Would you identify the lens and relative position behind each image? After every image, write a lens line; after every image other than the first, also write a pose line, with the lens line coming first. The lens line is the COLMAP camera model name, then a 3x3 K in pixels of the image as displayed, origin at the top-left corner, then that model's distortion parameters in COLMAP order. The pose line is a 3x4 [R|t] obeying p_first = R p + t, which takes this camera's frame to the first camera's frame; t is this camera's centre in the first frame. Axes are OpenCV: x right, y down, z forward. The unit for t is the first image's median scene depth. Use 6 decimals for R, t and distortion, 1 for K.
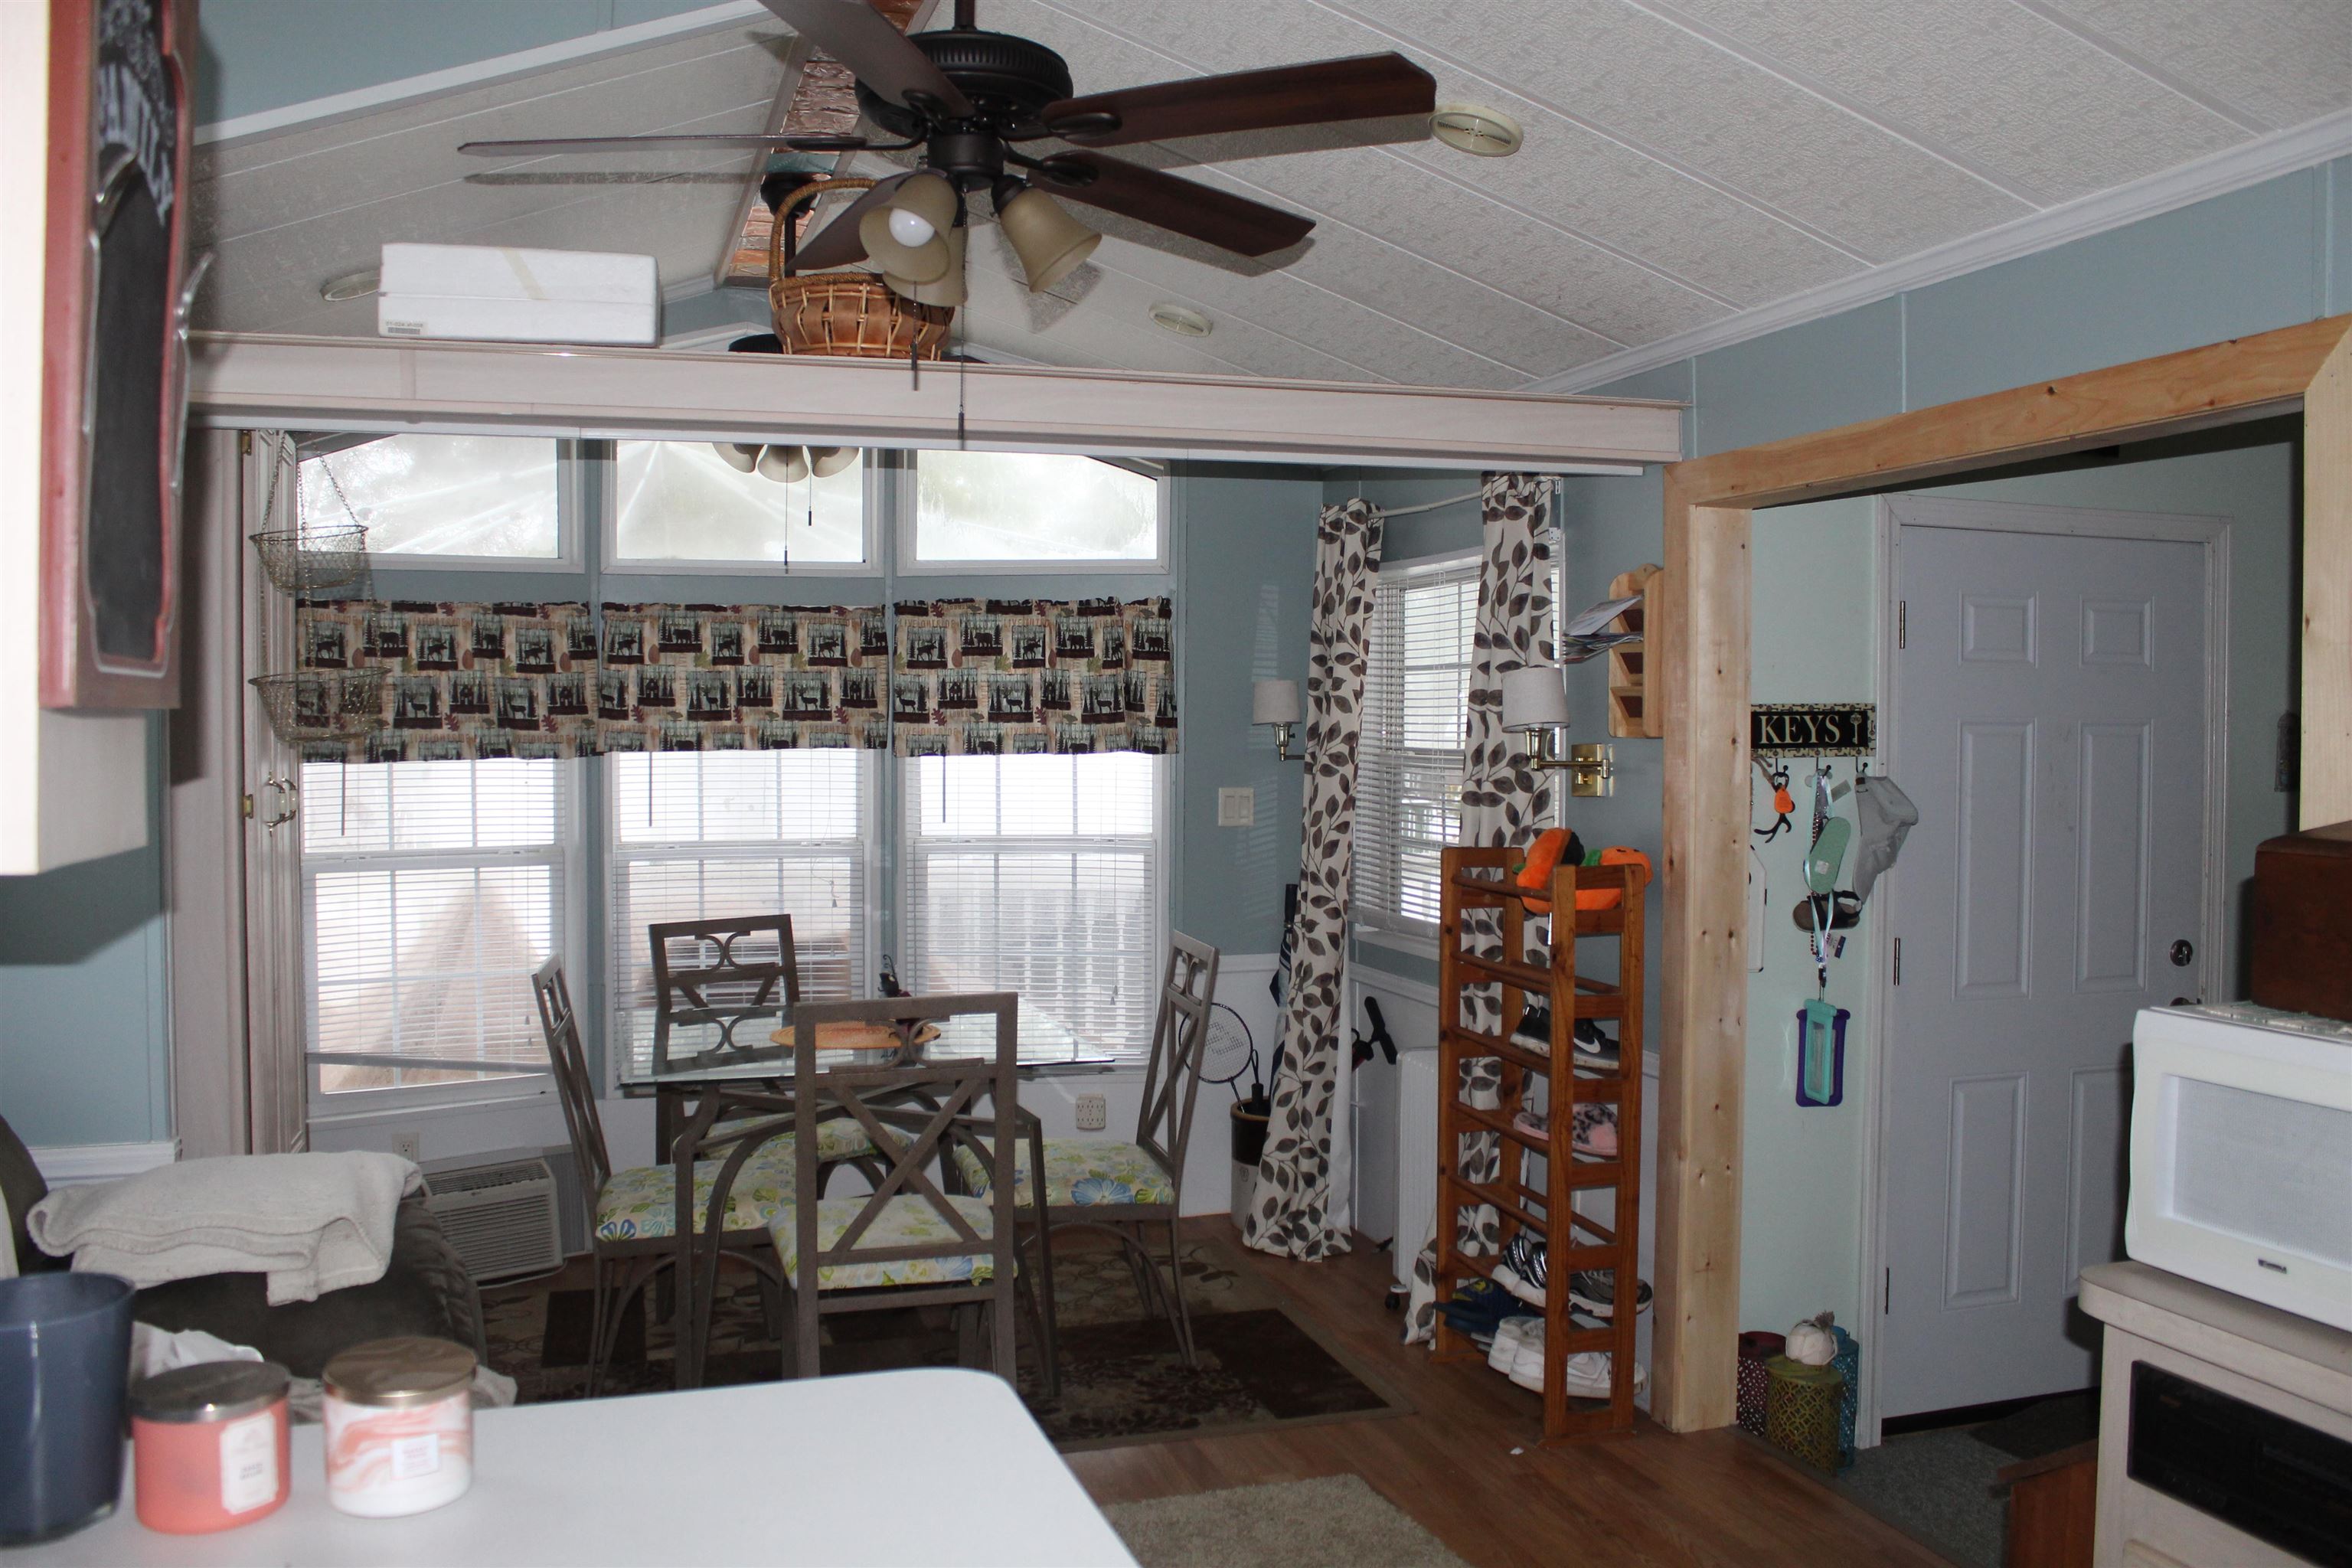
lens RADIAL K [[1951.1, 0, 1164.7], [0, 1951.1, 779.6], [0, 0, 1]] dist [-0.160981, 0.140389]
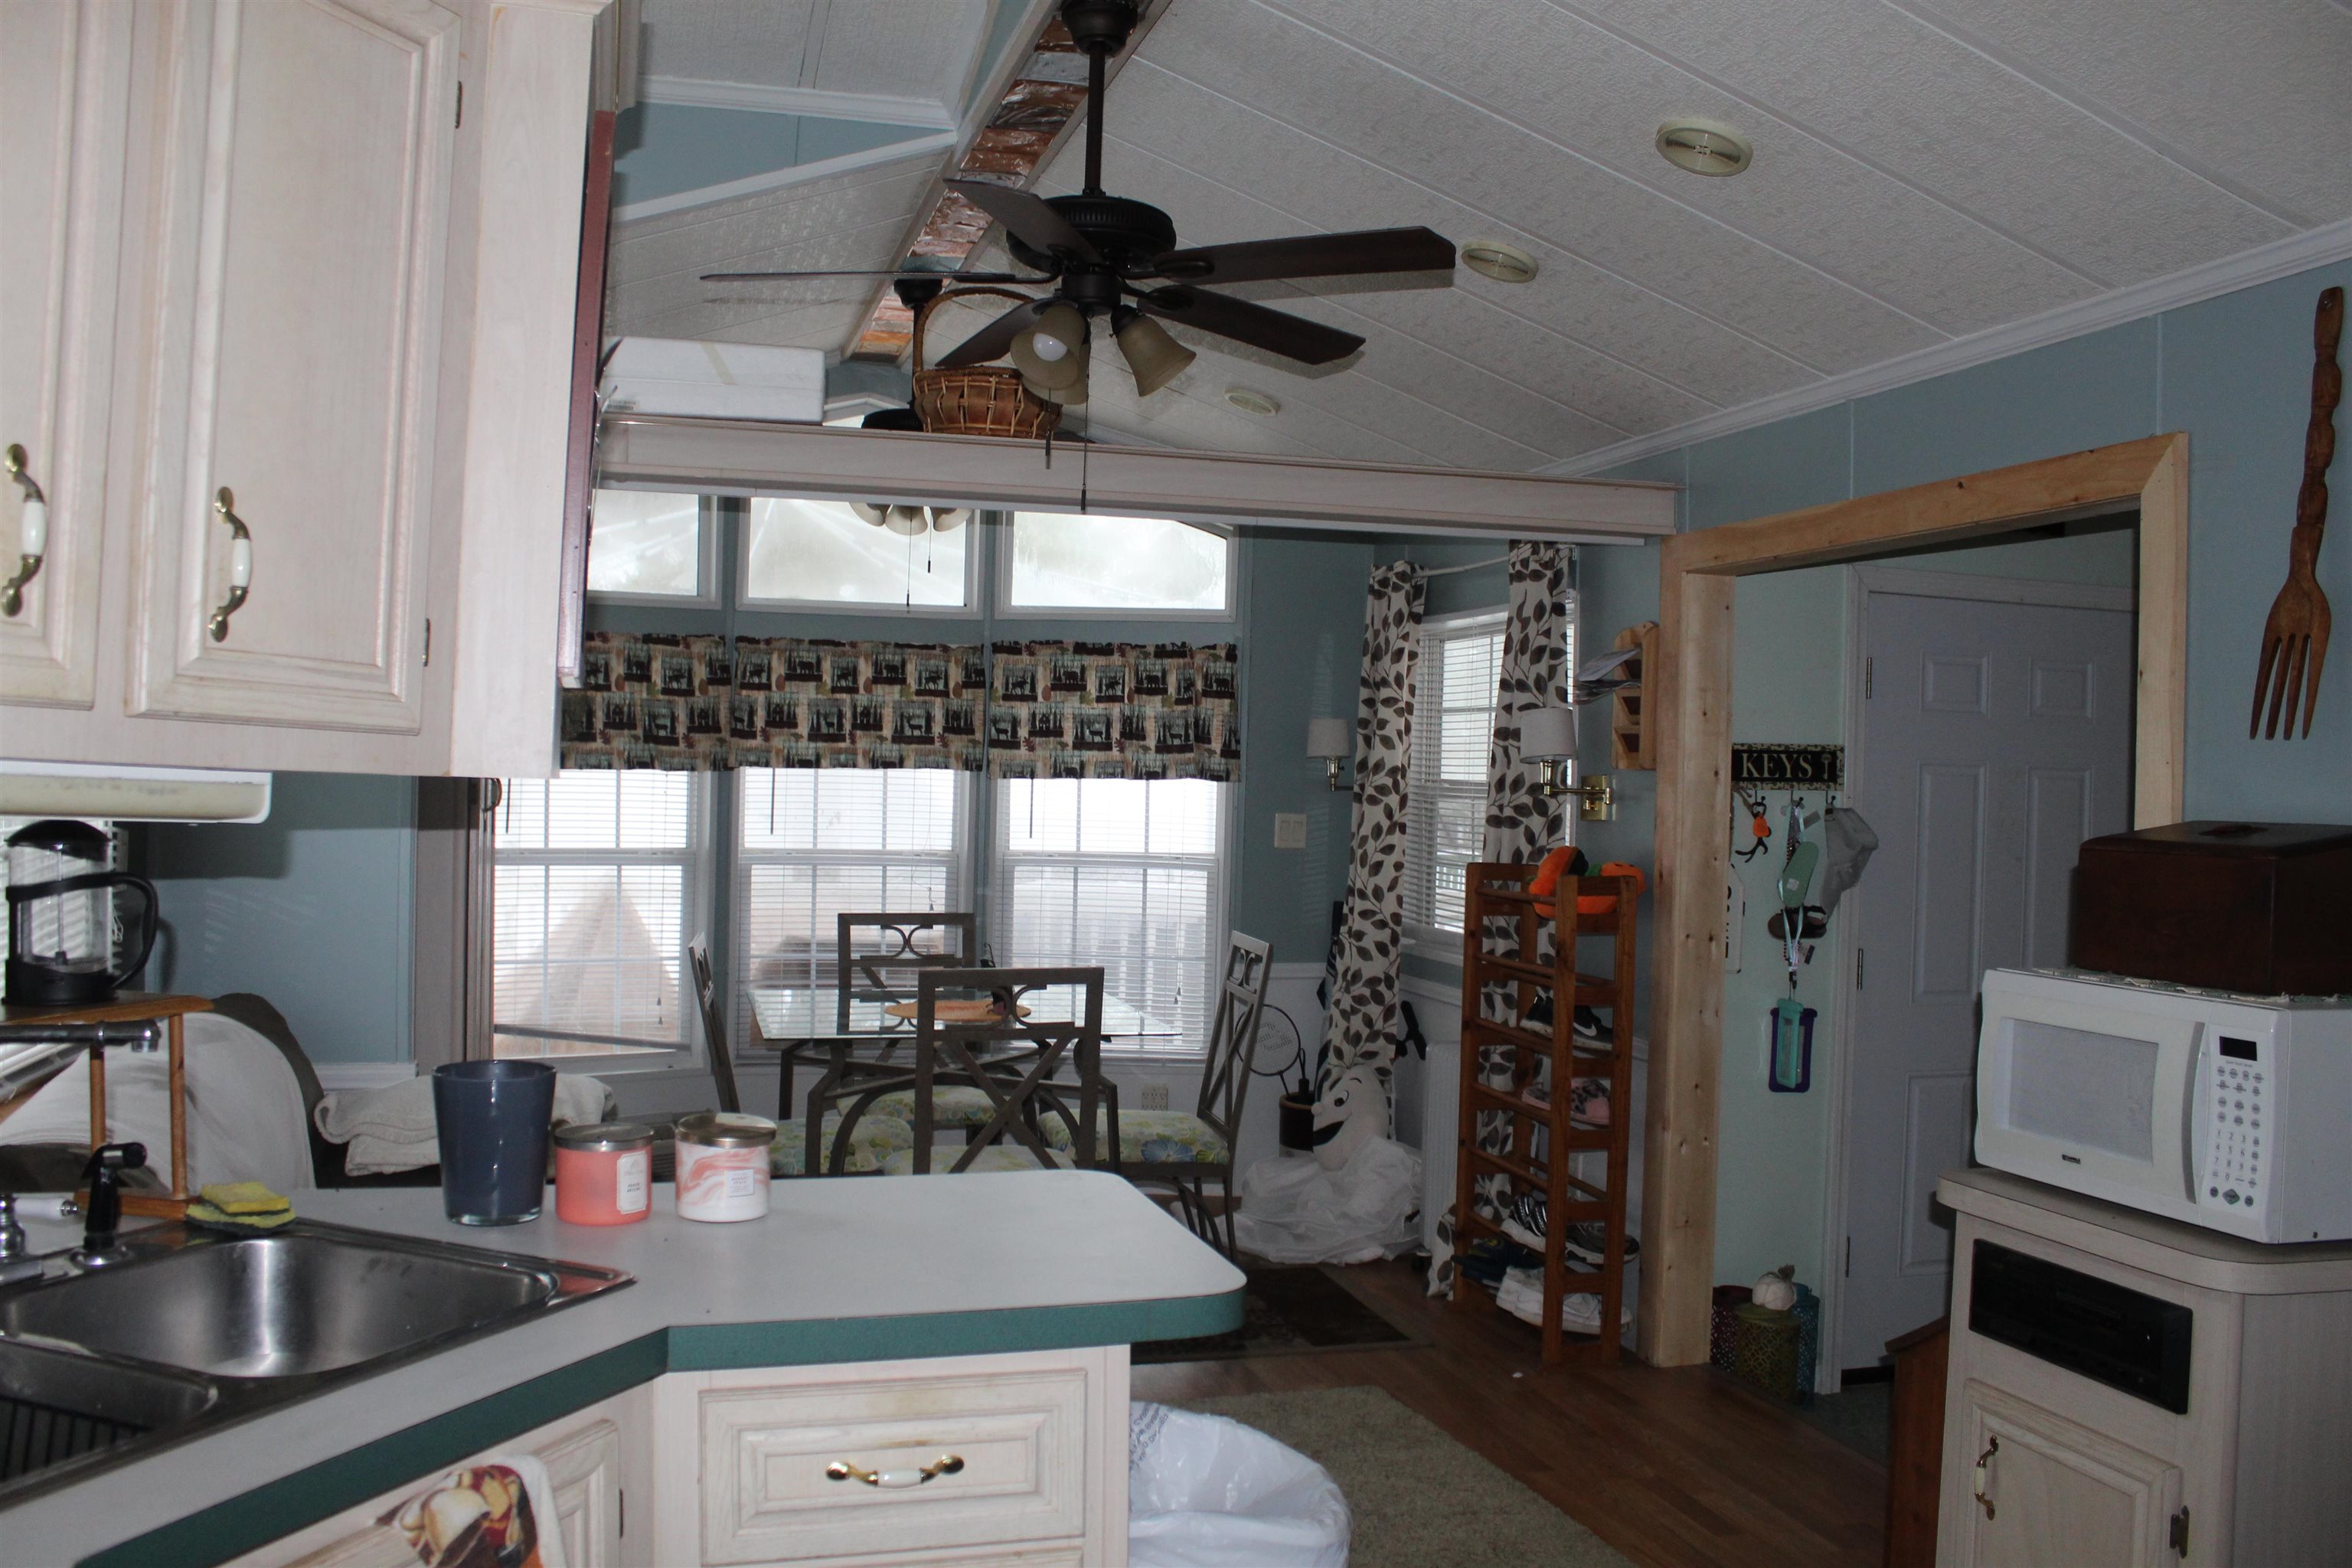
lens RADIAL K [[1951.1, 0, 1162.6], [0, 1951.1, 776.4], [0, 0, 1]] dist [-0.160981, 0.140389]
pose [[0.999281, 0.023529, -0.029740, -0.004790], [-0.024352, 0.999322, -0.027624, 0.016794], [0.029070, 0.028328, 0.999176, -0.136053]]
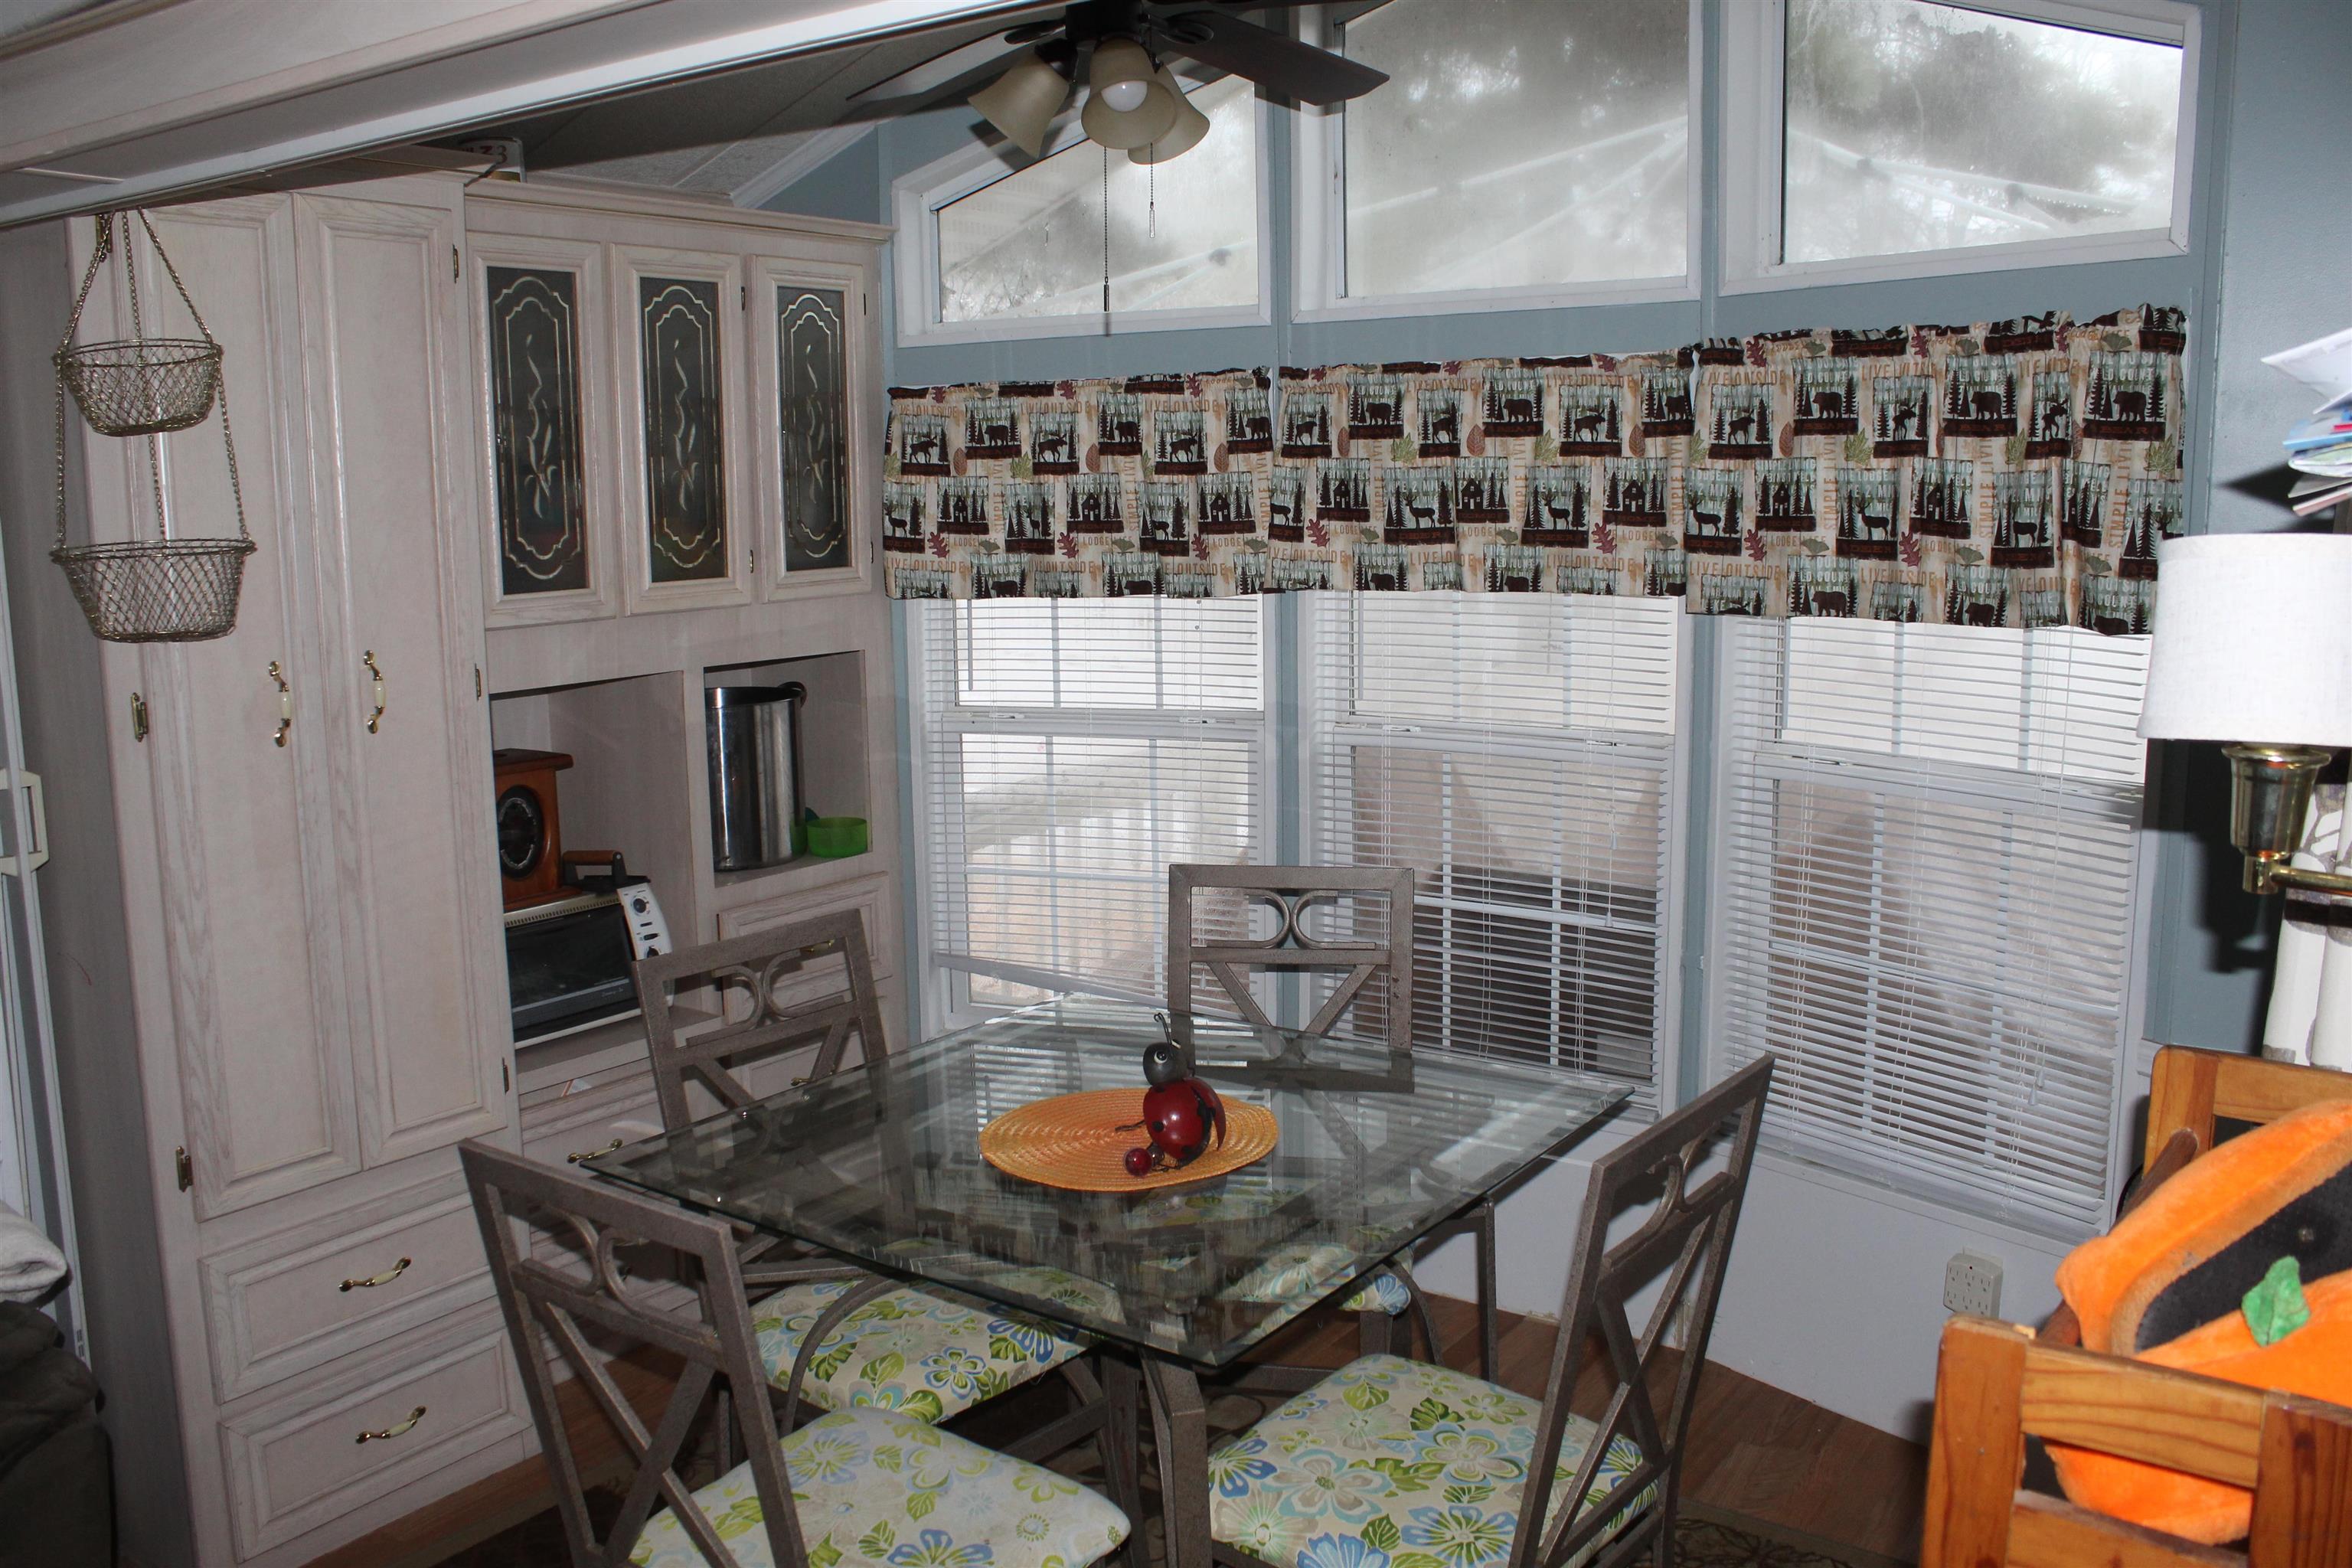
lens RADIAL K [[1951.1, 0, 1168.0], [0, 1951.1, 777.4], [0, 0, 1]] dist [-0.160981, 0.140389]
pose [[0.598215, 0.116194, -0.792867, 0.245794], [-0.004714, 0.989925, 0.141516, -0.046424], [0.801322, -0.080919, 0.592736, 0.564981]]
